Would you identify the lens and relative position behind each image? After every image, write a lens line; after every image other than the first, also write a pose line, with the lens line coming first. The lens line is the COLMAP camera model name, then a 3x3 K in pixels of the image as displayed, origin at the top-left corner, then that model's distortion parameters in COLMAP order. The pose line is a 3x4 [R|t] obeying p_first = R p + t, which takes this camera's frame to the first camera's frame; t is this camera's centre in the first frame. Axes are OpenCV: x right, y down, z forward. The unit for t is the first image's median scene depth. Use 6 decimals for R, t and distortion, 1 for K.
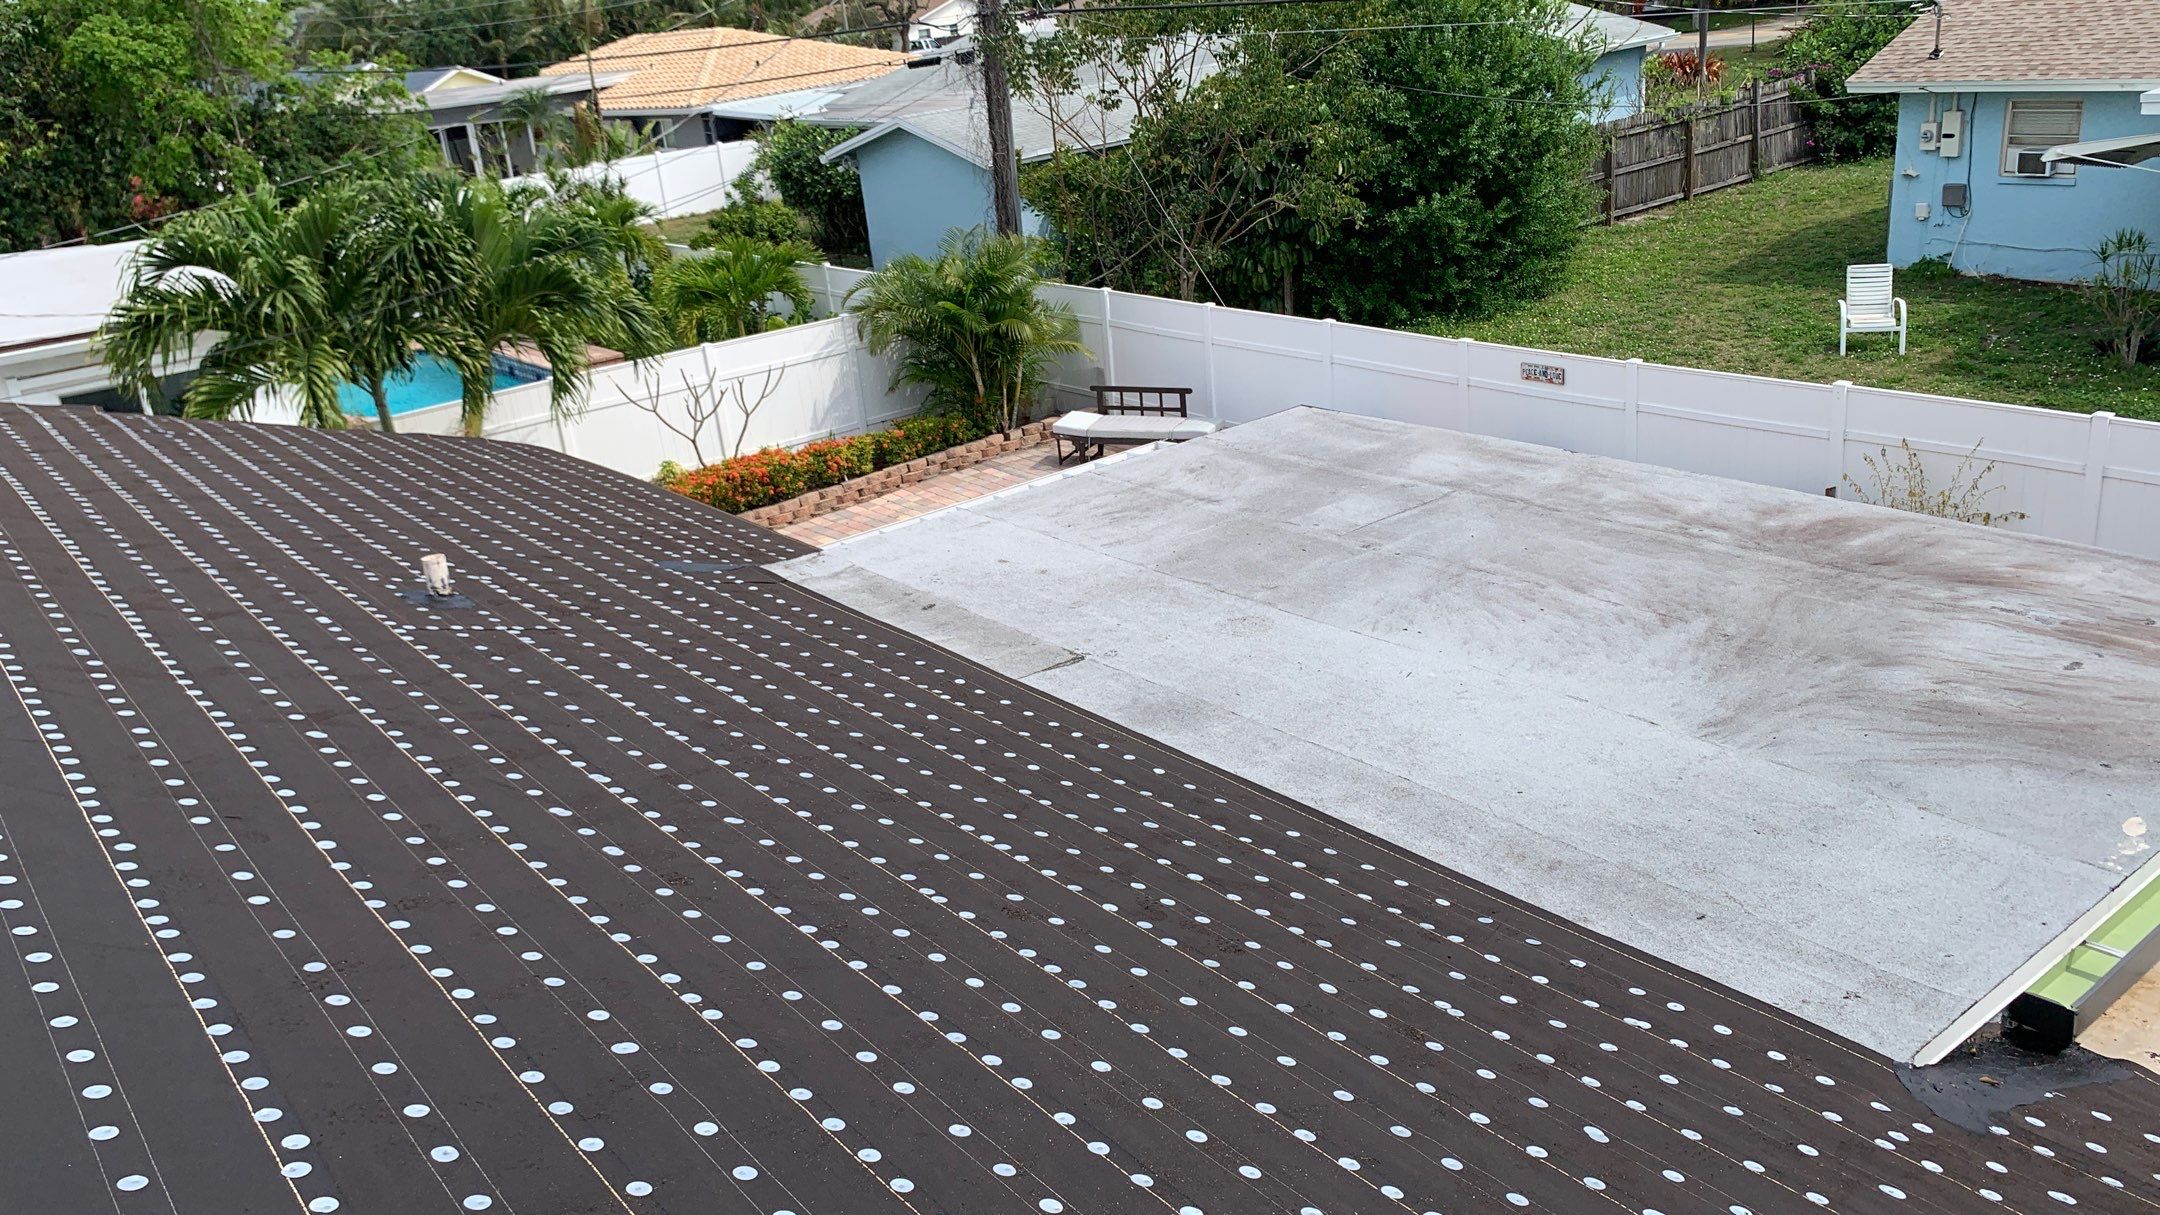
lens RADIAL K [[1632.5, 0, 1064.7], [0, 1632.5, 636.3], [0, 0, 1]] dist [0.005071, -0.007467]
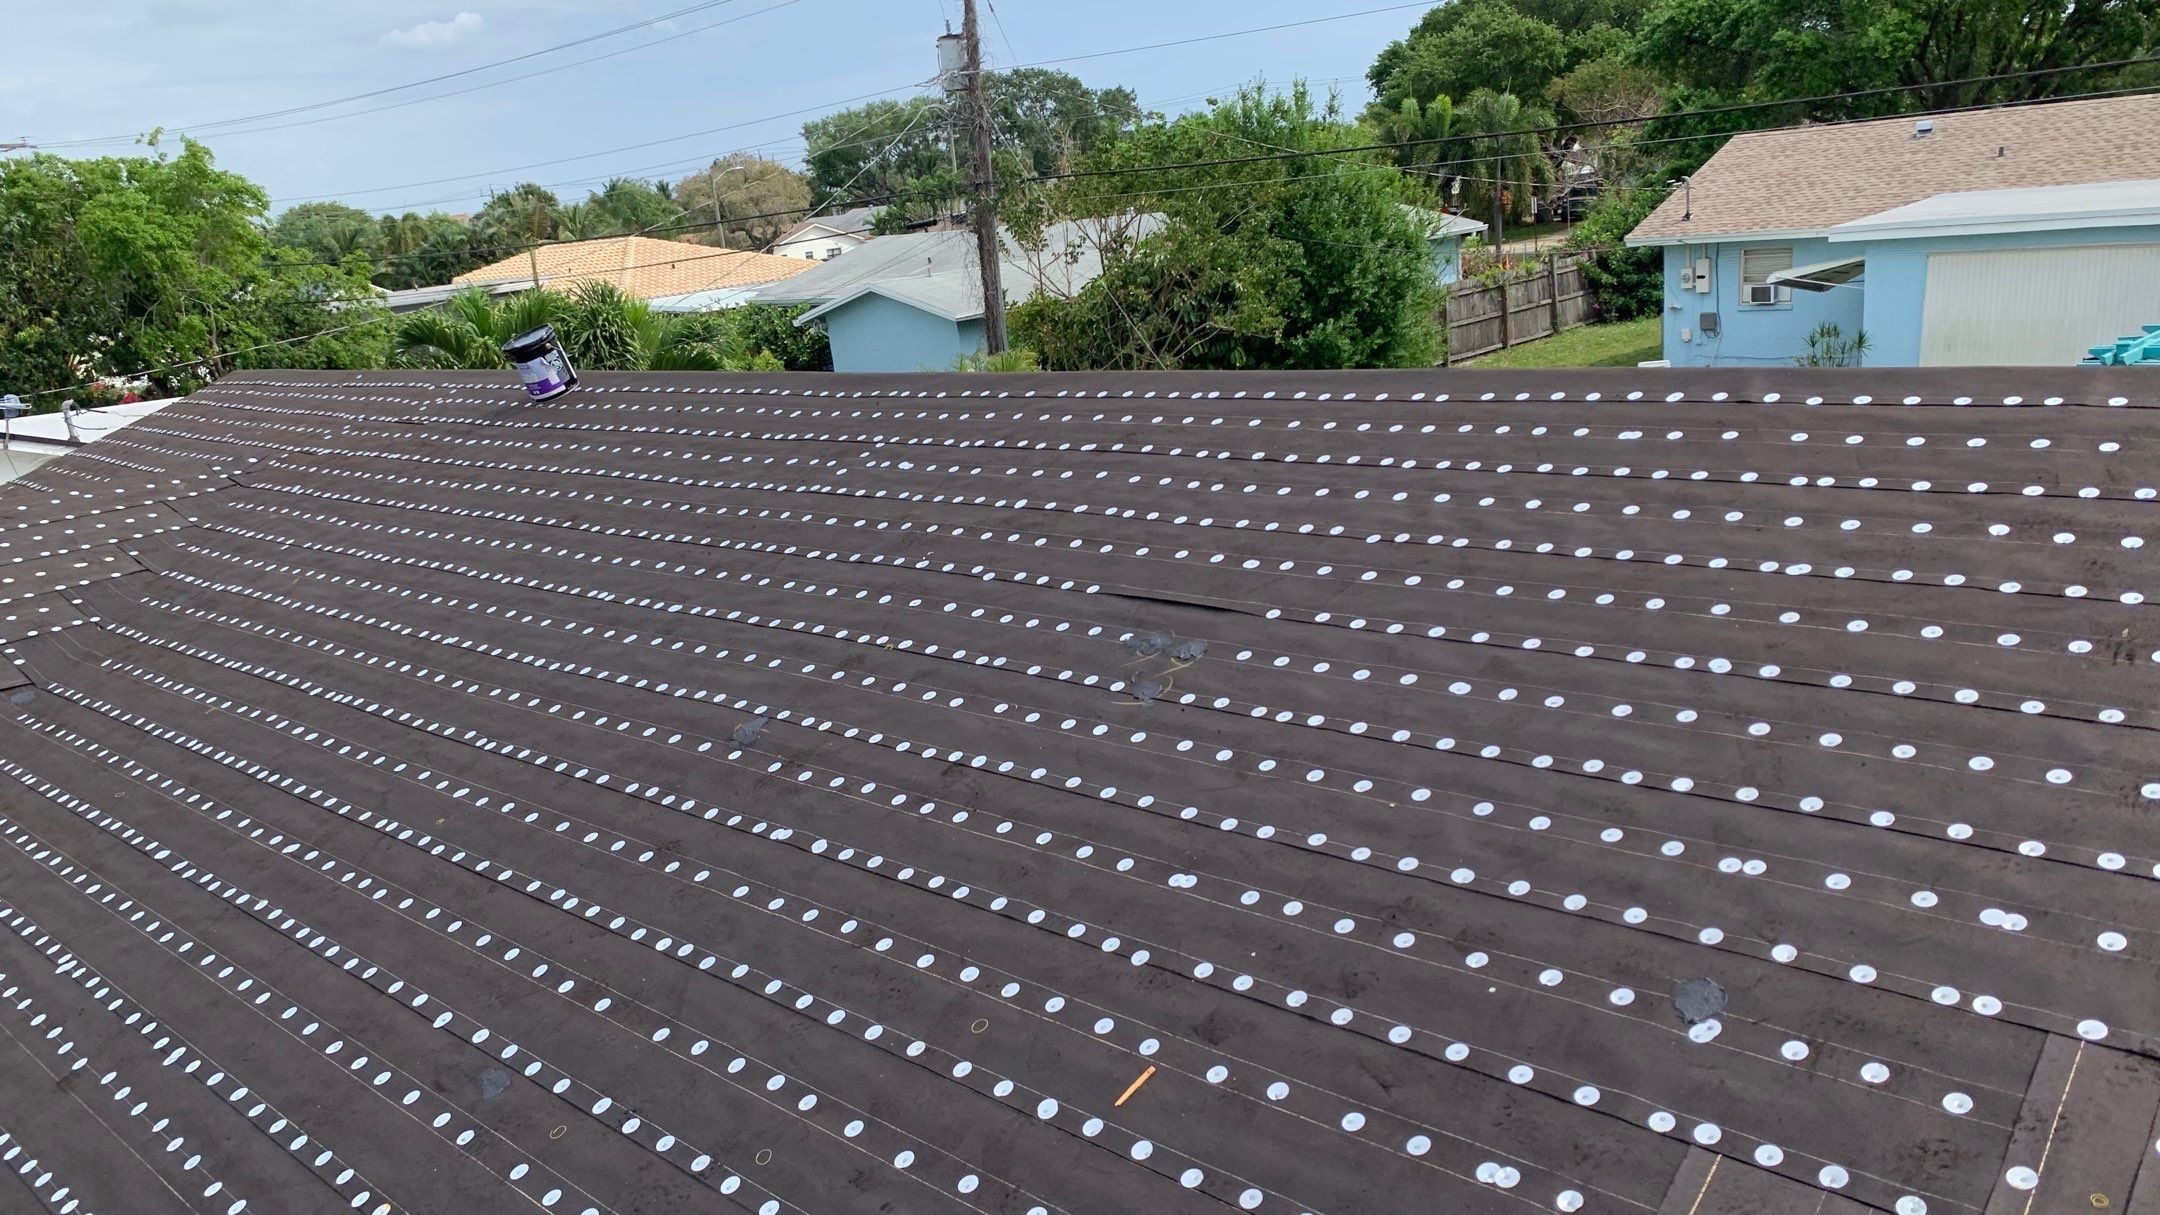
lens RADIAL K [[1539.1, 0, 1108.5], [0, 1539.1, 649.6], [0, 0, 1]] dist [0.001525, 0.004529]
pose [[0.993055, -0.026980, 0.114512, -0.091965], [0.038677, 0.994115, -0.101187, 0.102956], [-0.111108, 0.104914, 0.988255, -0.157855]]
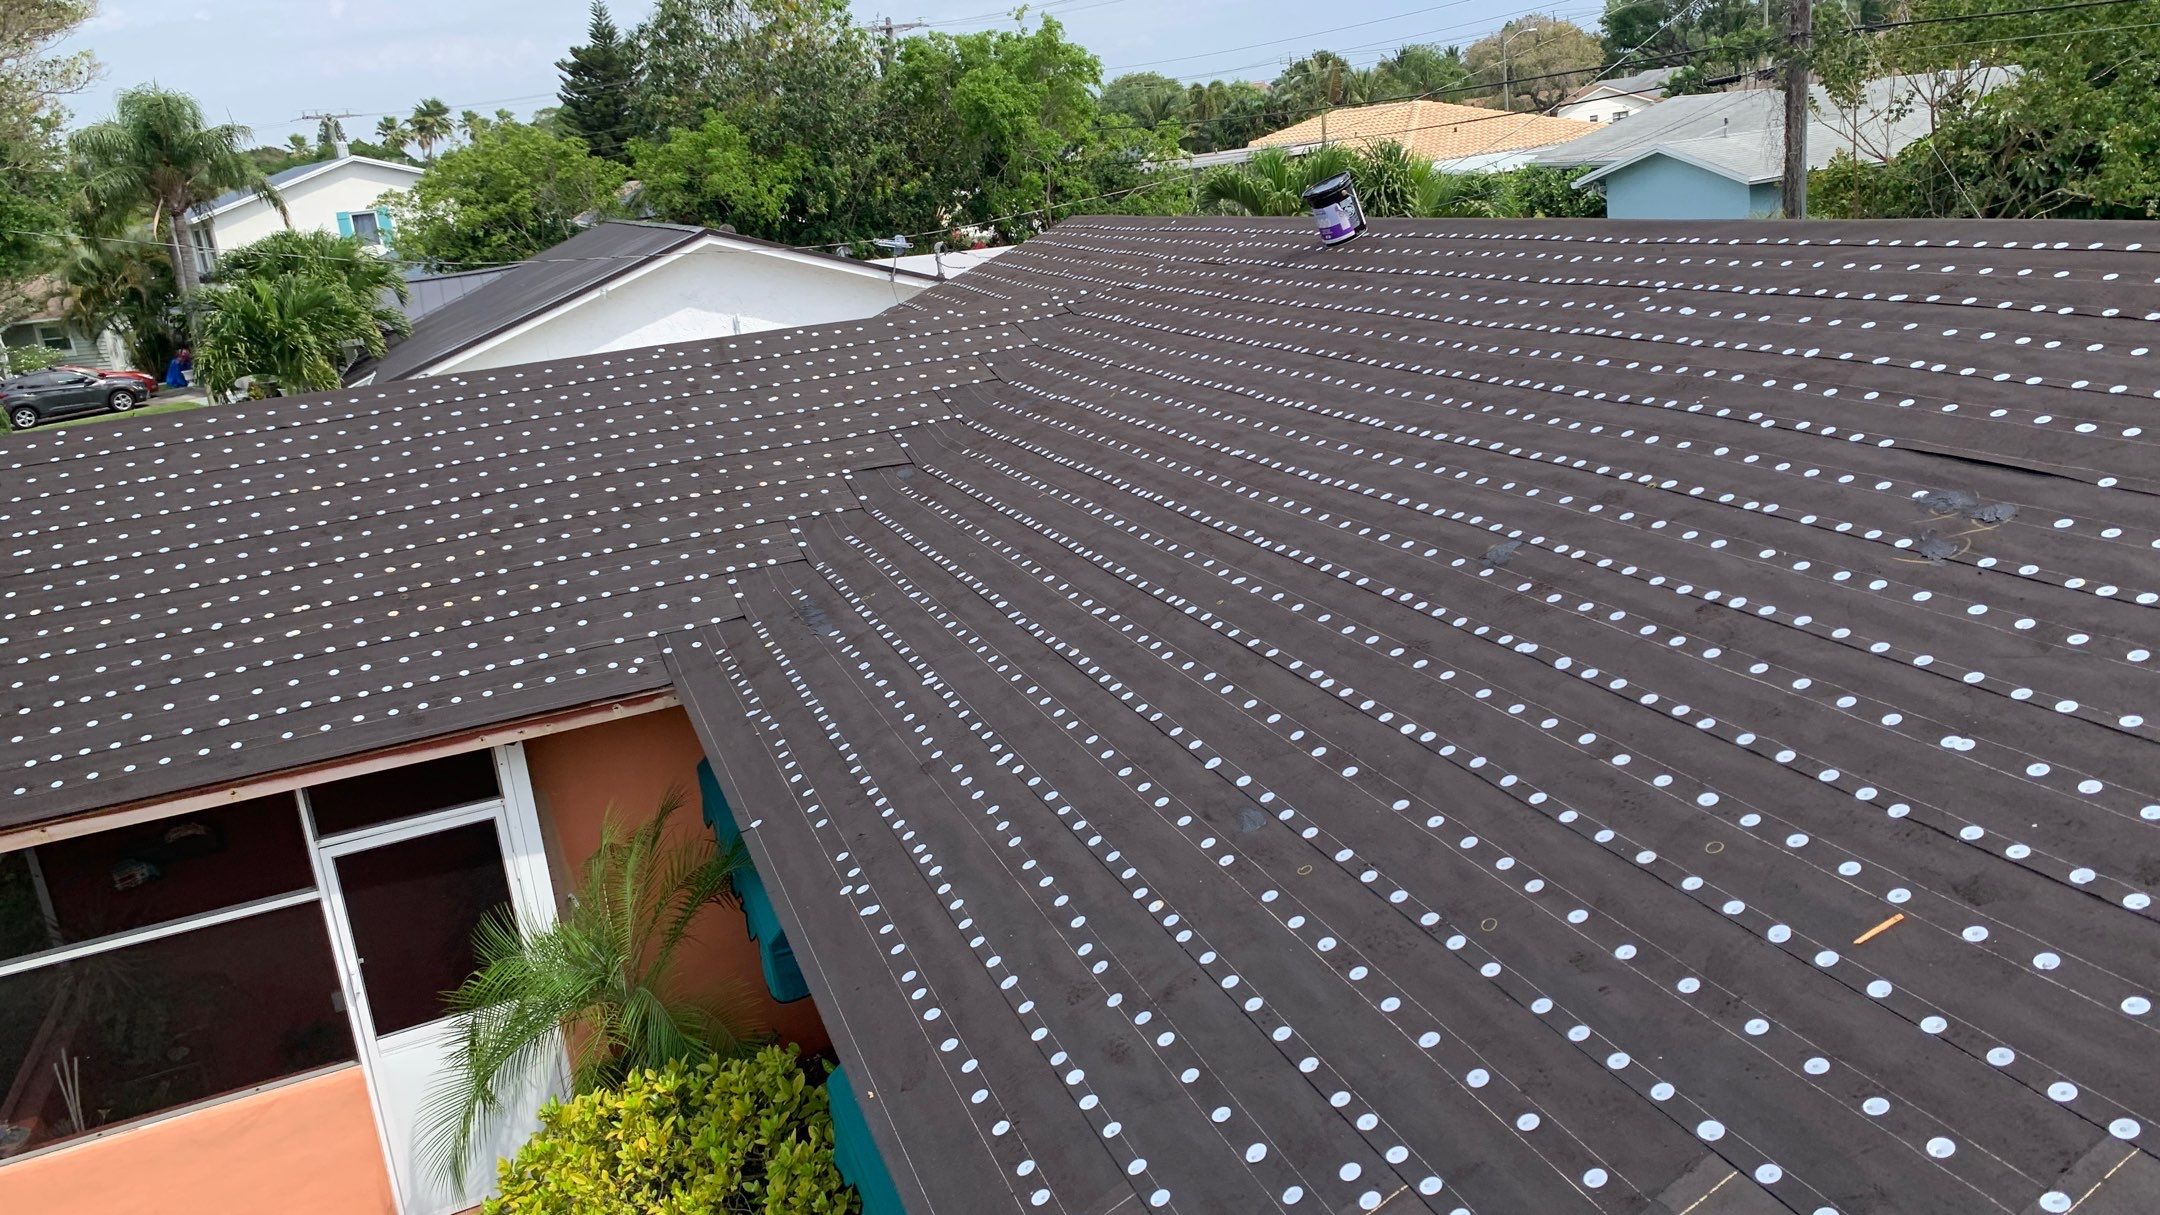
lens RADIAL K [[1557.9, 0, 1166.0], [0, 1557.9, 531.8], [0, 0, 1]] dist [0.103296, -0.148109]
pose [[0.948070, 0.082129, -0.307275, -0.093965], [-0.111891, 0.990455, -0.080499, 0.110778], [0.297731, 0.110700, 0.948210, -0.168938]]
